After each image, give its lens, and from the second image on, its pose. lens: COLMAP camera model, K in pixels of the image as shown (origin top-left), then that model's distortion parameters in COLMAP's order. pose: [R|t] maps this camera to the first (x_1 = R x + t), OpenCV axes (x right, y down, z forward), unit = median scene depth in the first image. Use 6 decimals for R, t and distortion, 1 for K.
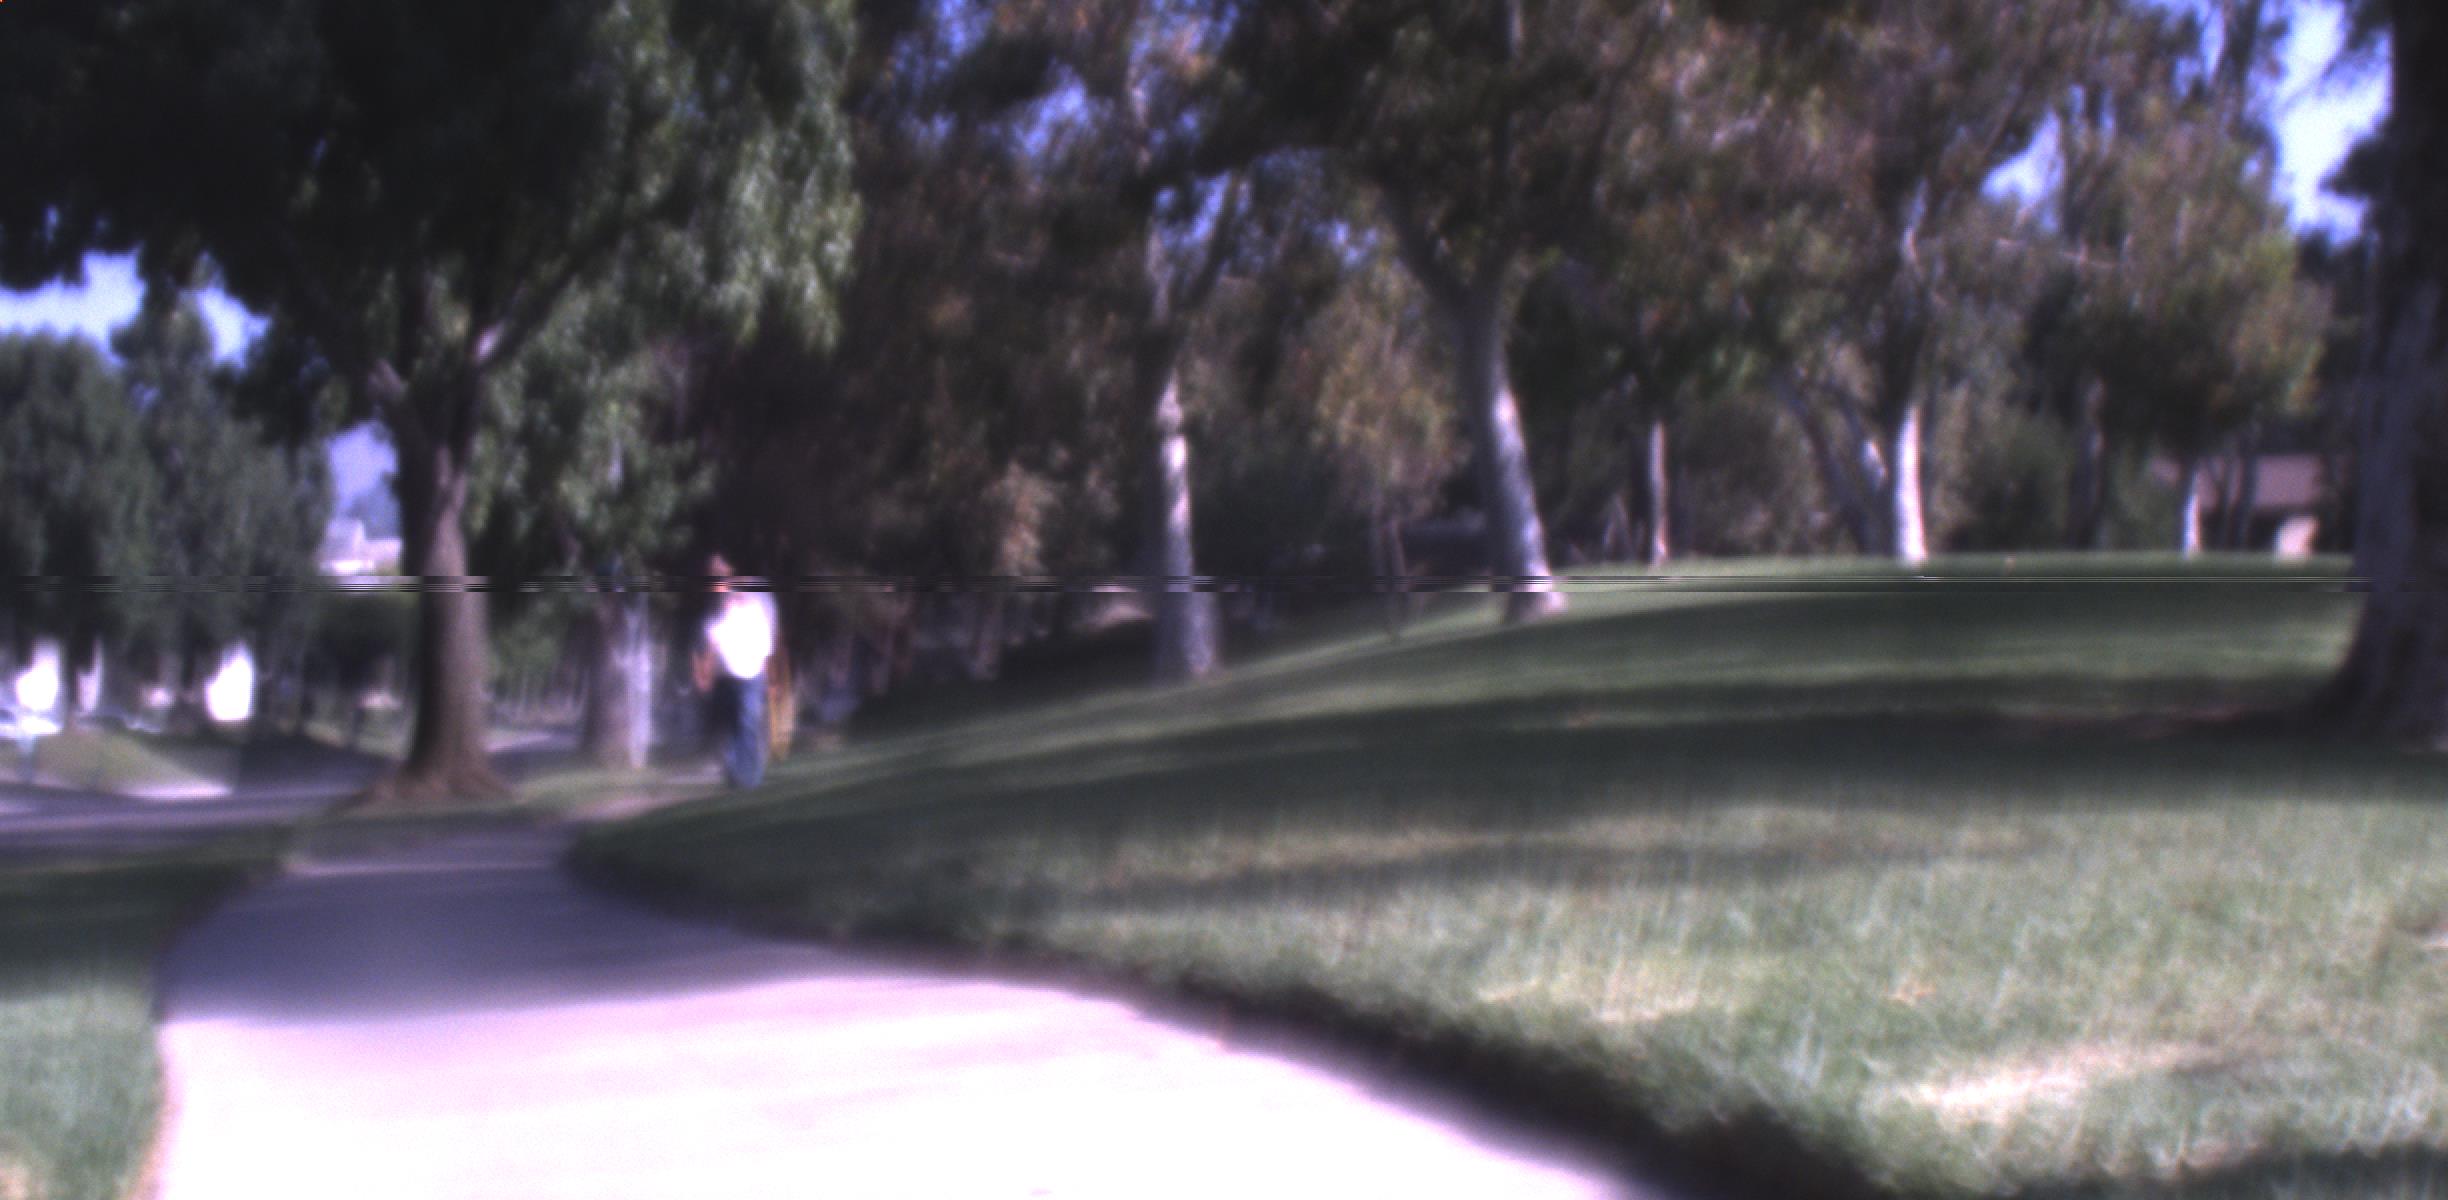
lens RADIAL K [[4909.1, 0, 1229.8], [0, 4909.1, 616.6], [0, 0, 1]] dist [-0.025298, 0.000000]
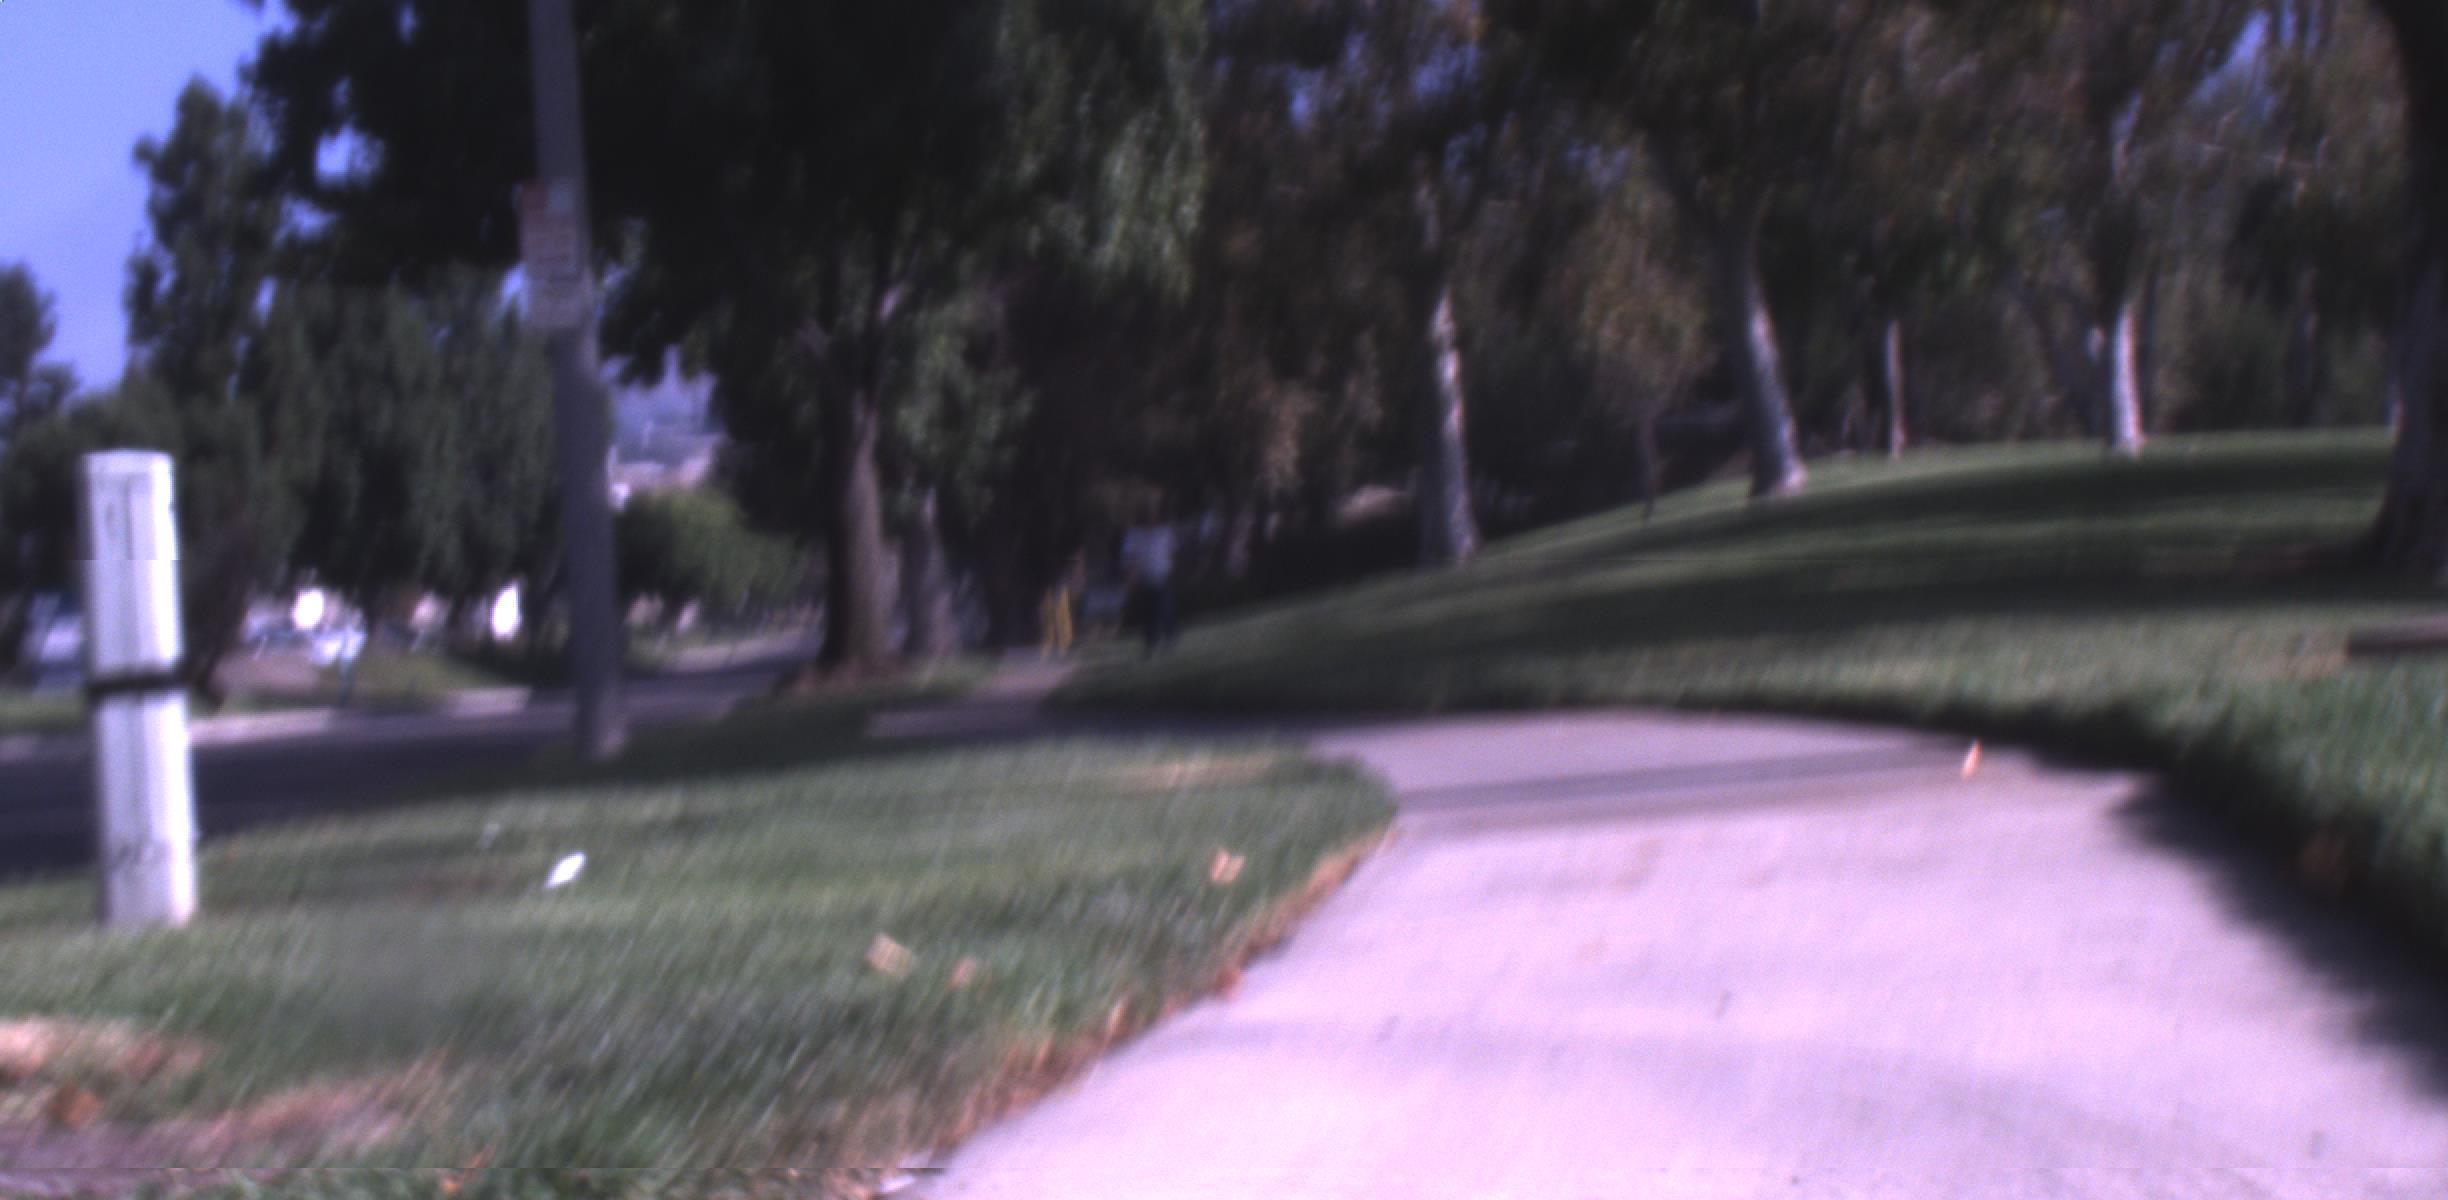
lens RADIAL K [[4902.4, 0, 1210.0], [0, 4902.4, 607.3], [0, 0, 1]] dist [0.034307, 0.000000]
pose [[0.998182, -0.030462, -0.052010, -0.009924], [0.031424, 0.999348, 0.017790, -0.000533], [0.051434, -0.019392, 0.998488, -0.102219]]
